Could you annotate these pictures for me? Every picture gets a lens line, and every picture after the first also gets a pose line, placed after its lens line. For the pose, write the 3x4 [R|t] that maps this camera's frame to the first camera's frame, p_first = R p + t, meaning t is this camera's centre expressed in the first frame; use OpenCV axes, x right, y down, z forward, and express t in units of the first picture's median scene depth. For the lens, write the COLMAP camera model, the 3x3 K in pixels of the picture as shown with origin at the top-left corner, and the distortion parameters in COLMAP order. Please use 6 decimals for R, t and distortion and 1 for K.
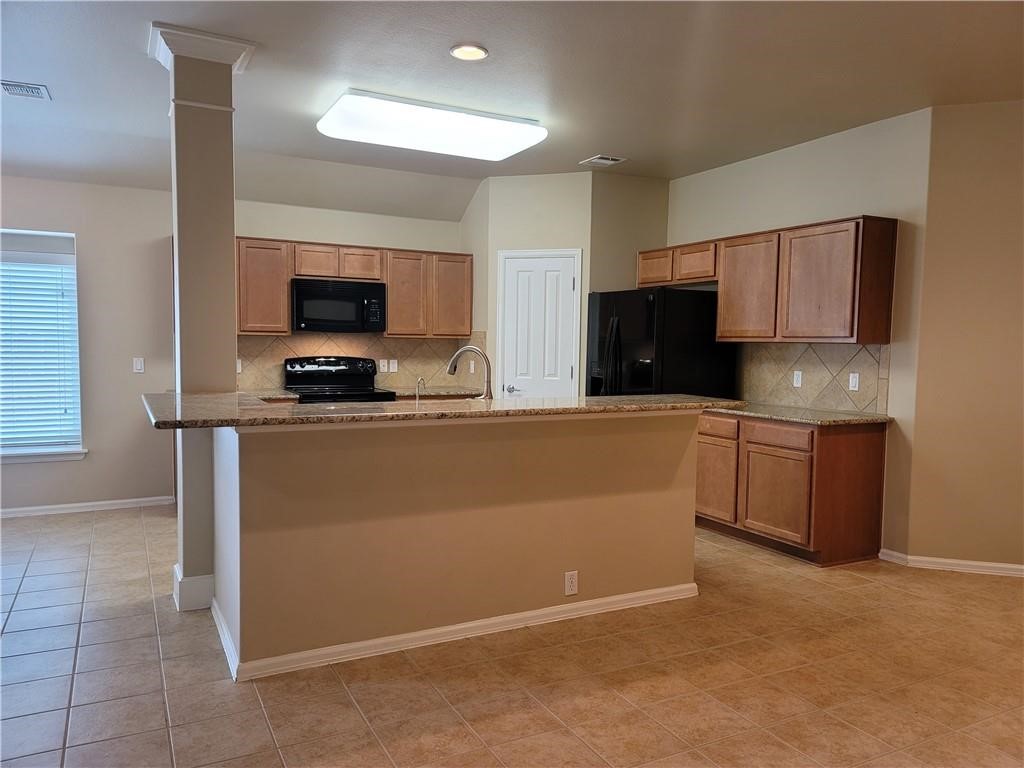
lens RADIAL K [[759.5, 0, 512.0], [0, 759.5, 384.0], [0, 0, 1]] dist [0.021330, -0.005103]
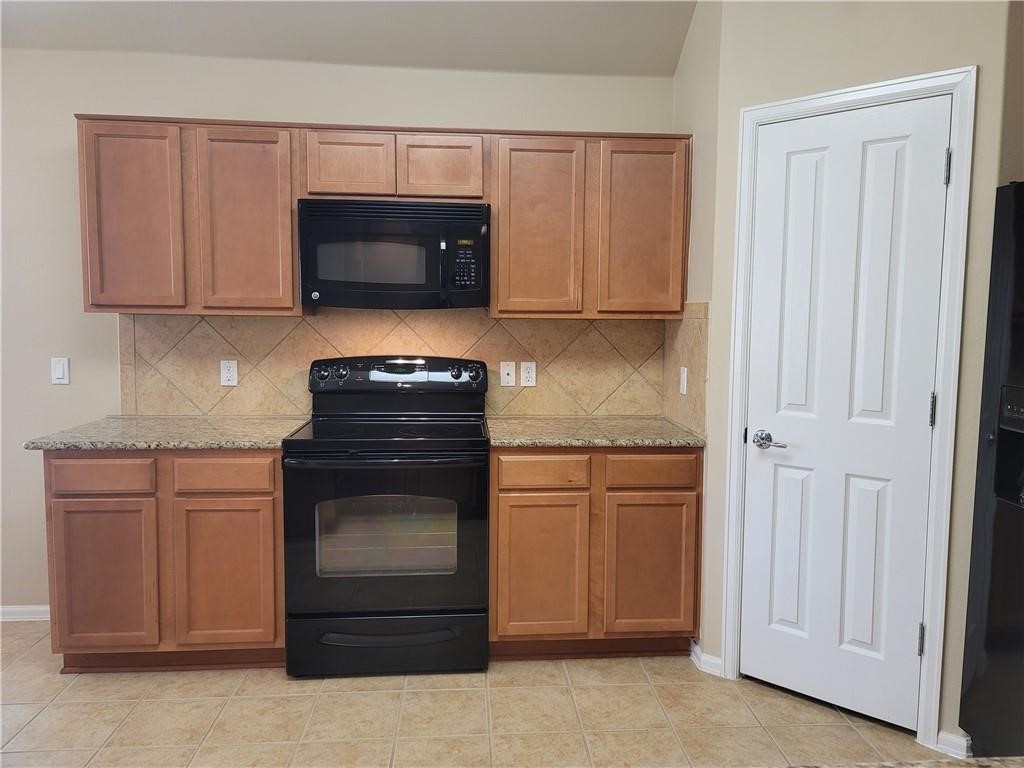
lens RADIAL K [[759.5, 0, 512.0], [0, 759.5, 384.0], [0, 0, 1]] dist [0.021330, -0.005103]
pose [[0.920552, 0.028217, -0.389601, 0.033622], [-0.017375, 0.999358, 0.031324, -0.034954], [0.390235, -0.022066, 0.920451, 0.559419]]
